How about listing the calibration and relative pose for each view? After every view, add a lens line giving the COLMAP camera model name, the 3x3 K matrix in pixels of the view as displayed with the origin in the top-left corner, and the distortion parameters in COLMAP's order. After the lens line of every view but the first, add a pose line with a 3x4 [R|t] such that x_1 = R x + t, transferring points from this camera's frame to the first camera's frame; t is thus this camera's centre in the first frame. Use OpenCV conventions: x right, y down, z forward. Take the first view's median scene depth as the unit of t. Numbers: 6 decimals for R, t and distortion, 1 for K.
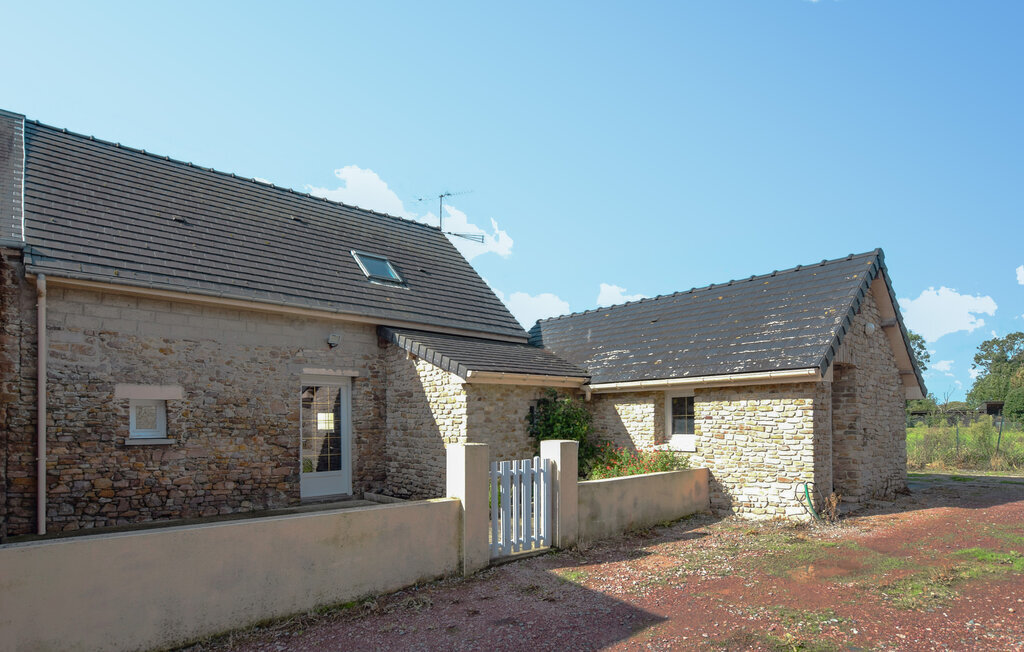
lens RADIAL K [[466.5, 0, 511.7], [0, 466.5, 349.3], [0, 0, 1]] dist [-0.026464, 0.000252]
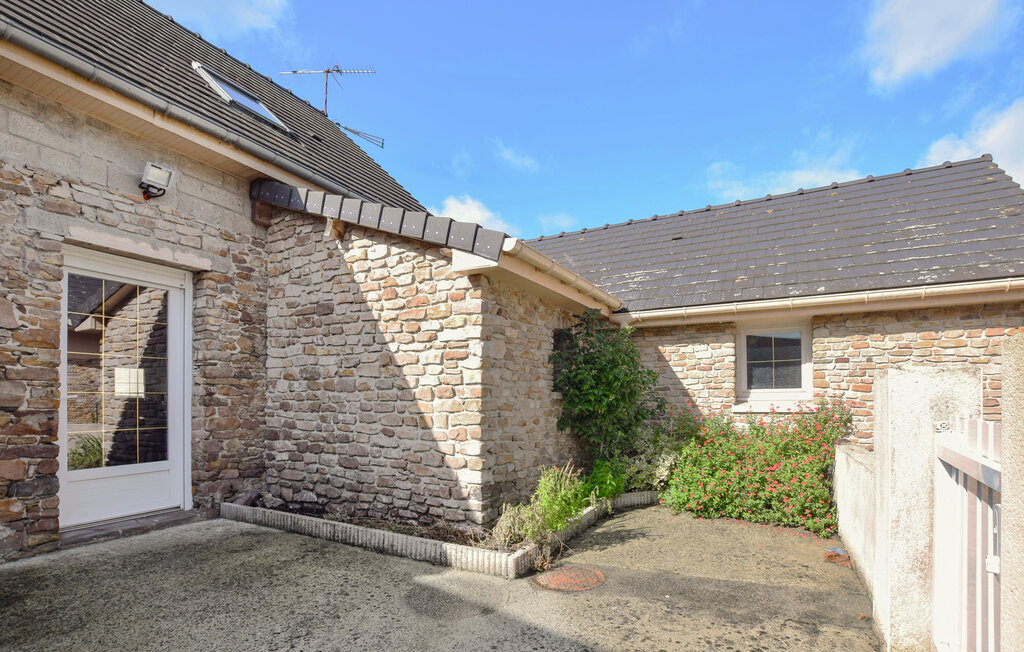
lens RADIAL K [[466.5, 0, 511.7], [0, 466.5, 349.3], [0, 0, 1]] dist [-0.026464, 0.000252]
pose [[0.950279, 0.034183, 0.309518, -0.187672], [-0.050997, 0.997621, 0.046394, 0.110359], [-0.307195, -0.059872, 0.949761, 0.466366]]
